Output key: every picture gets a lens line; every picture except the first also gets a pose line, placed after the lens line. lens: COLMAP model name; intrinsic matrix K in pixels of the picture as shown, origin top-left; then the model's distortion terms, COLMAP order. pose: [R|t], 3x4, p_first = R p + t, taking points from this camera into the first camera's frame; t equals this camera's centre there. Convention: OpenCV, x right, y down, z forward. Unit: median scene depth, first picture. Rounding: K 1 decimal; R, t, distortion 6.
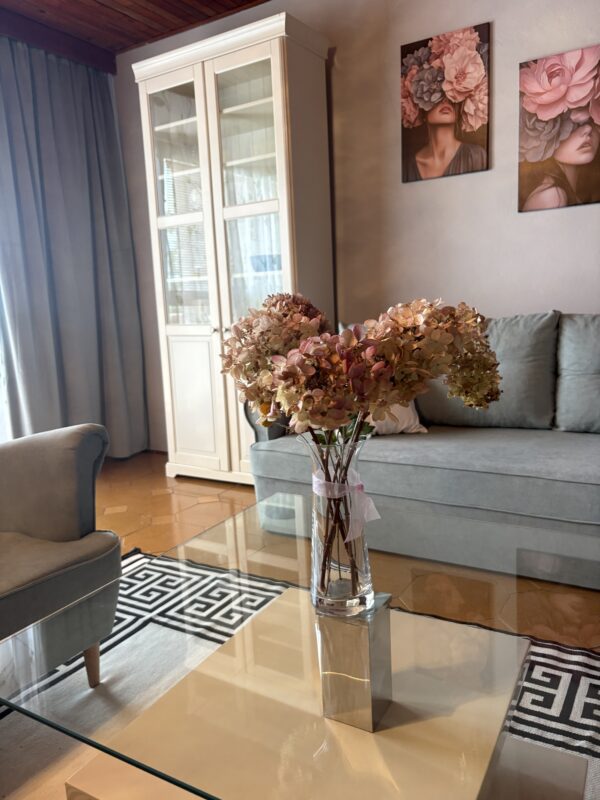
lens RADIAL K [[616.1, 0, 300.0], [0, 616.1, 400.0], [0, 0, 1]] dist [0.032649, -0.040419]
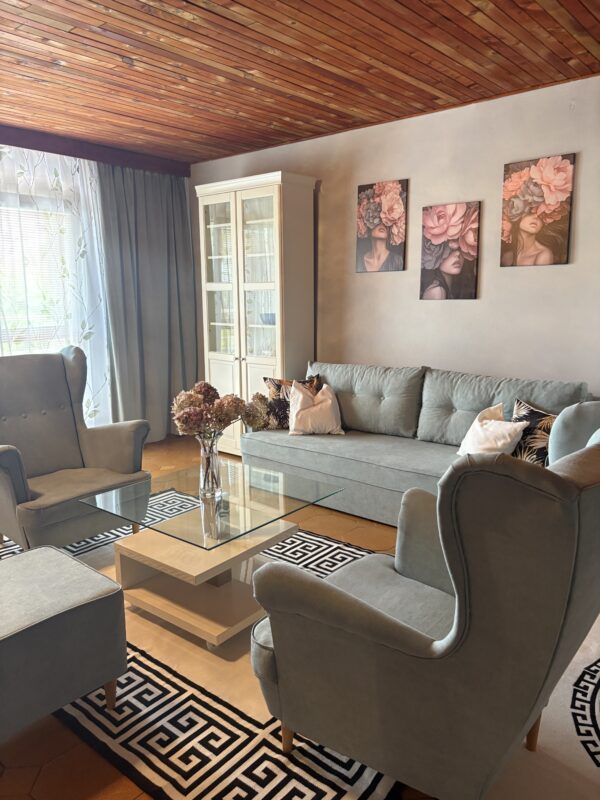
lens RADIAL K [[616.1, 0, 300.0], [0, 616.1, 400.0], [0, 0, 1]] dist [0.032649, -0.040419]
pose [[0.986936, 0.065583, -0.147163, 0.296166], [-0.061905, 0.997648, 0.029437, -0.074249], [0.148747, -0.019943, 0.988674, -0.595463]]
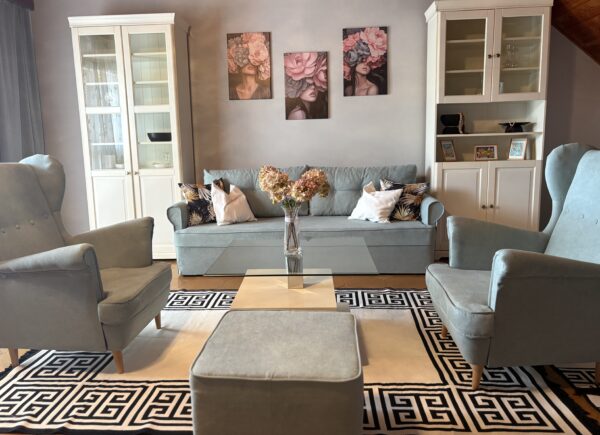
lens RADIAL K [[470.6, 0, 299.6], [0, 470.6, 209.3], [0, 0, 1]] dist [0.048596, -0.062758]
pose [[0.882484, -0.042779, 0.468393, -0.397033], [0.055012, 0.998408, -0.012460, 0.038485], [-0.467114, 0.036763, 0.883433, -0.484178]]
